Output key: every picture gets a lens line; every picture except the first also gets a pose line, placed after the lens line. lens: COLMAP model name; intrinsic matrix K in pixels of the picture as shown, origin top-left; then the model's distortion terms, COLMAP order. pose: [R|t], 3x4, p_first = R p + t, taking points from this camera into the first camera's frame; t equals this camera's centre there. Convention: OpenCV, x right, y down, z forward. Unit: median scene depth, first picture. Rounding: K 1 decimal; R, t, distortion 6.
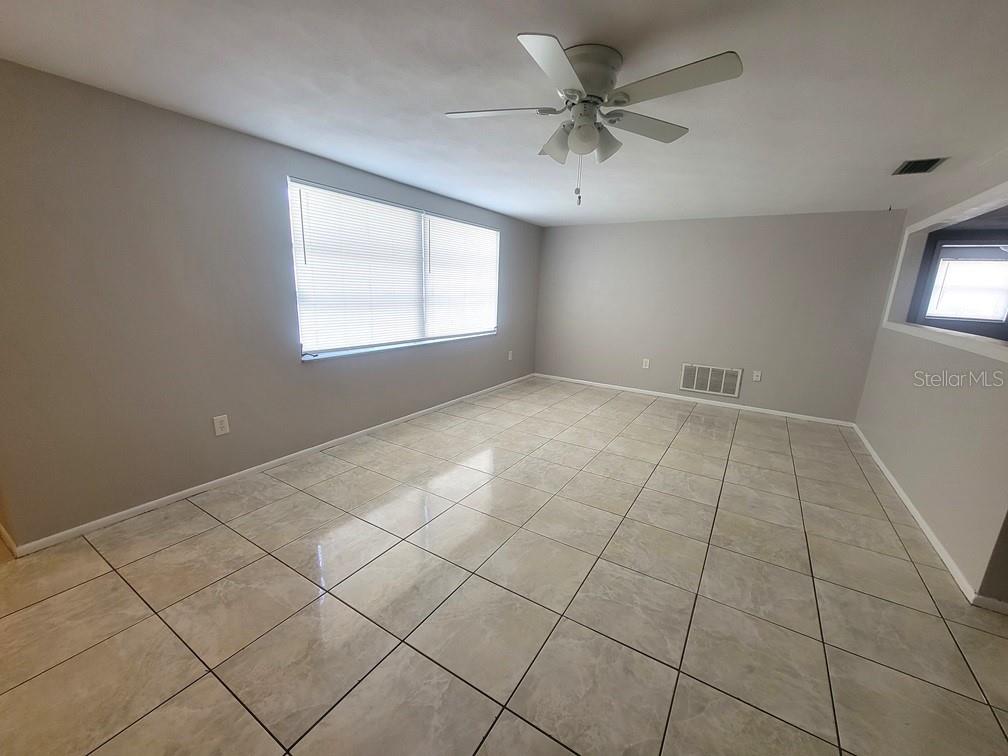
lens RADIAL K [[411.2, 0, 501.8], [0, 411.2, 383.9], [0, 0, 1]] dist [0.000224, -0.000011]
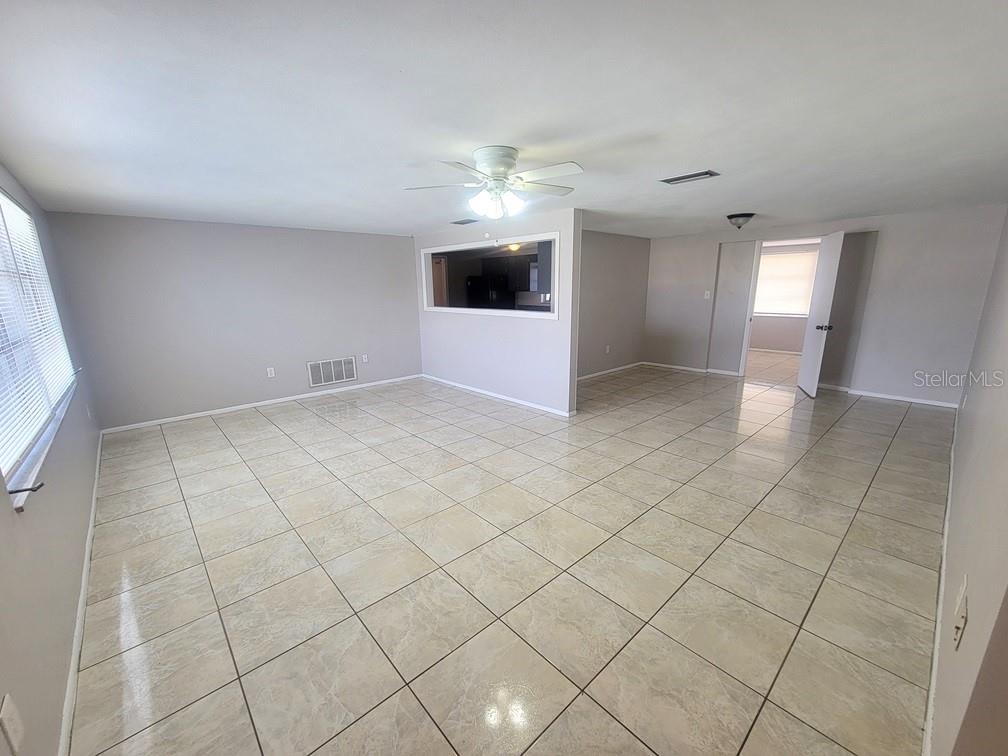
lens RADIAL K [[411.2, 0, 501.8], [0, 411.2, 383.9], [0, 0, 1]] dist [0.000224, -0.000011]
pose [[0.268973, -0.262829, 0.926593, -0.541110], [0.245794, 0.948923, 0.197814, -0.108219], [-0.931257, 0.174544, 0.319837, 0.253928]]
